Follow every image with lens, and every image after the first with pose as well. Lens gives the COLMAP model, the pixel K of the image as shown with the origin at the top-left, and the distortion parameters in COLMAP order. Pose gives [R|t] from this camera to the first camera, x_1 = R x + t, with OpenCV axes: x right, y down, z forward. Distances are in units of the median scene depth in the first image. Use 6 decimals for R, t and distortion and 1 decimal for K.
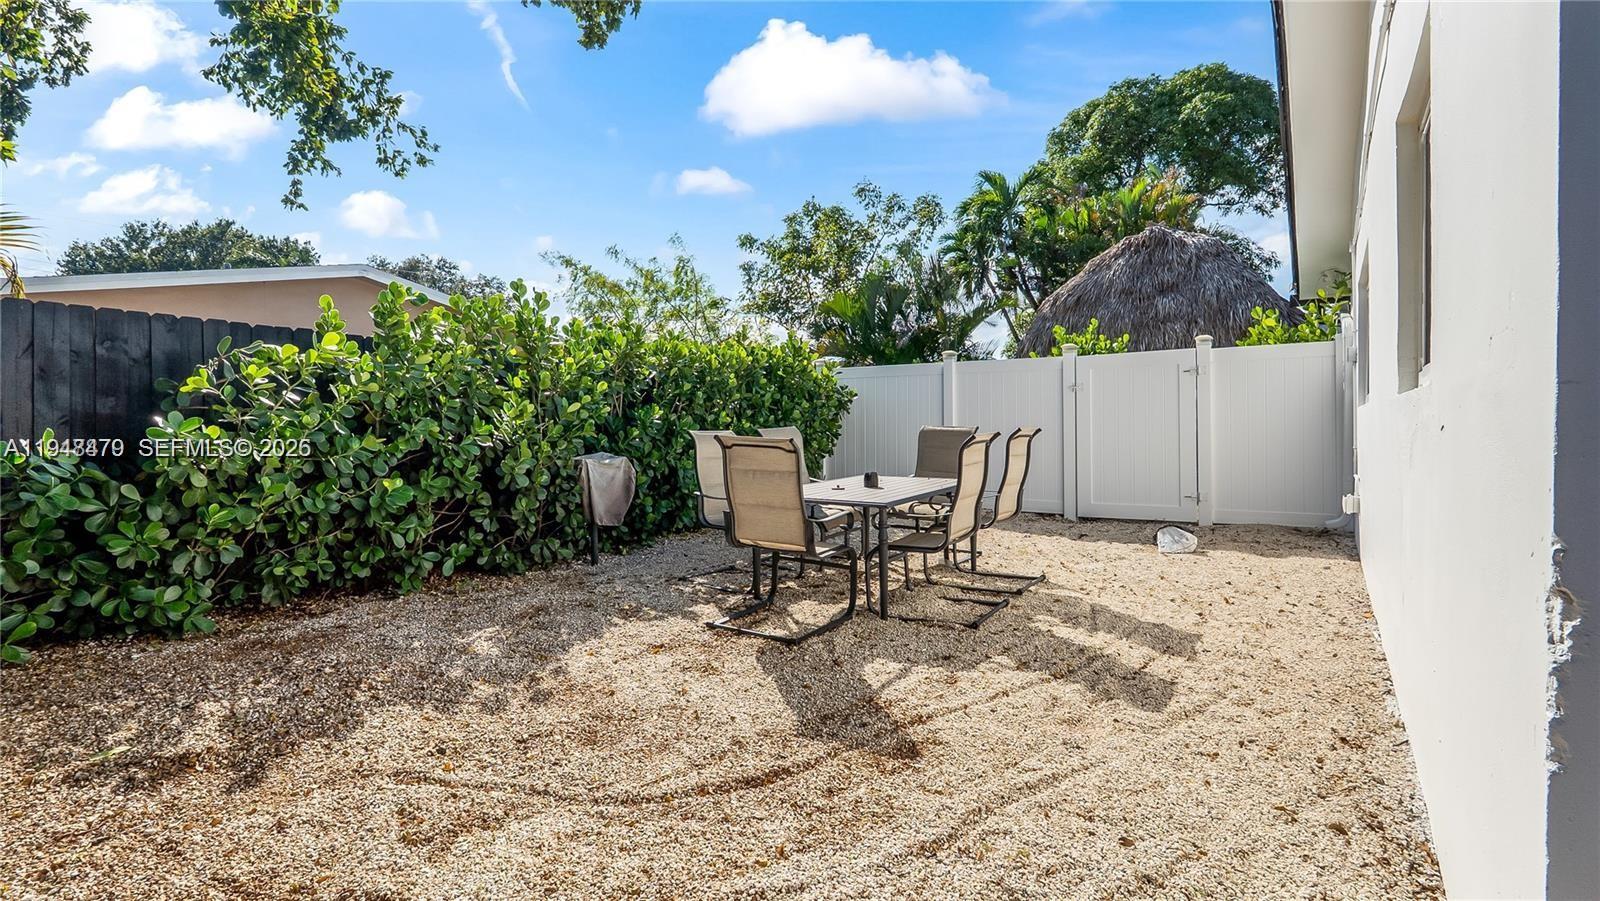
lens RADIAL K [[760.7, 0, 800.0], [0, 760.7, 450.5], [0, 0, 1]] dist [-0.001159, 0.000135]
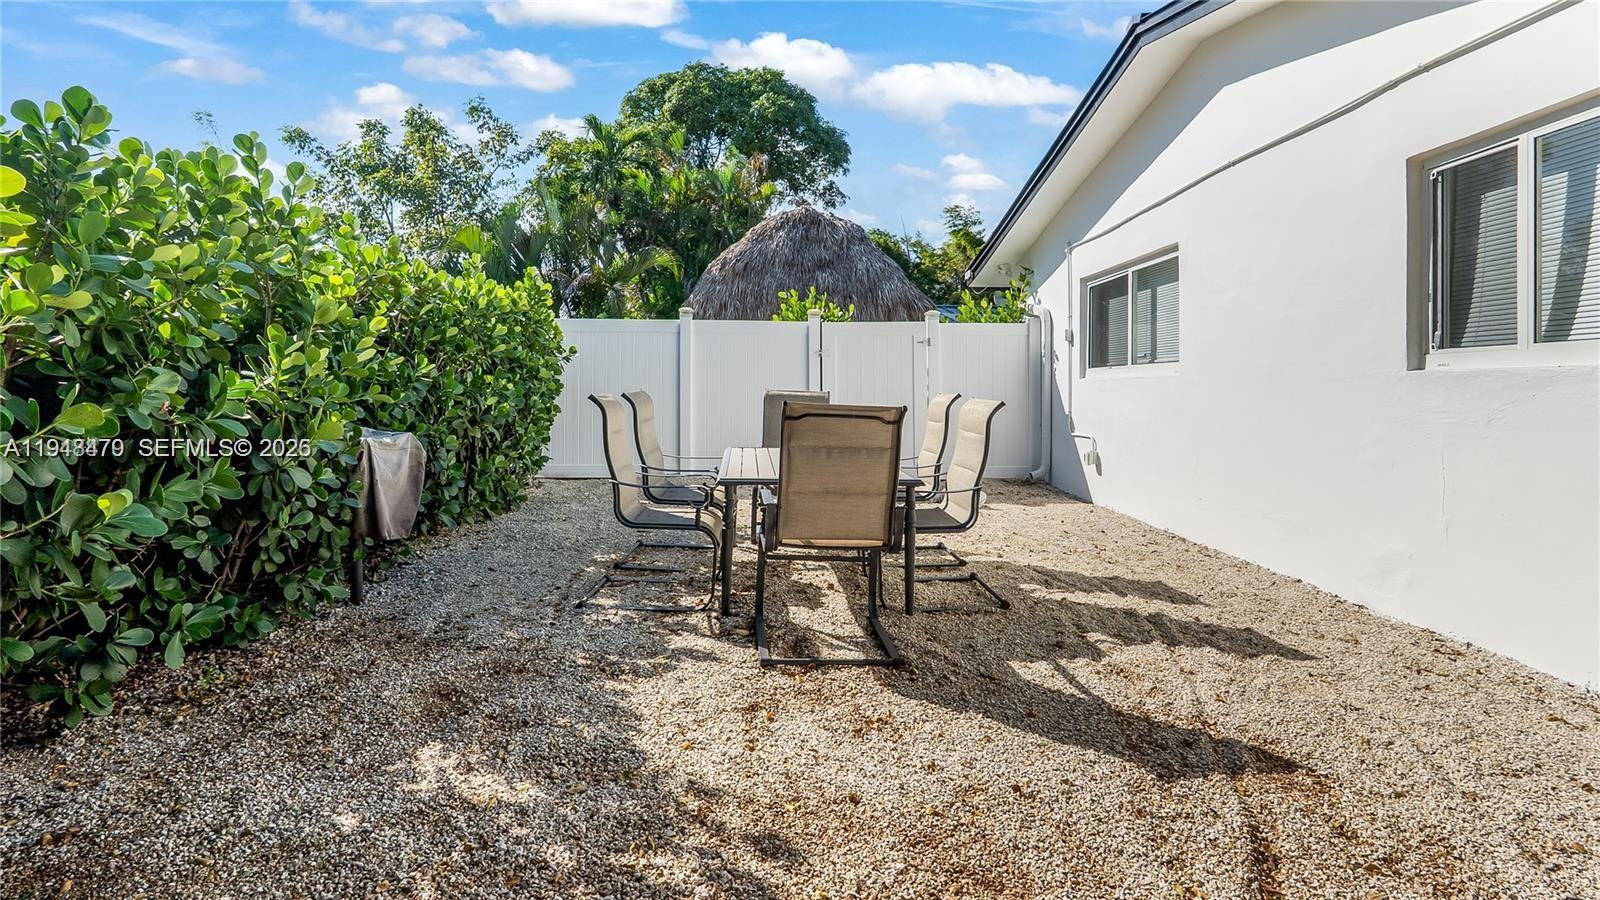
lens RADIAL K [[768.1, 0, 799.6], [0, 768.1, 394.3], [0, 0, 1]] dist [-0.002368, -0.000008]
pose [[0.793811, 0.006936, 0.608125, -0.369396], [0.008181, 0.999723, -0.022081, -0.006828], [-0.608110, 0.022503, 0.793534, 0.270265]]
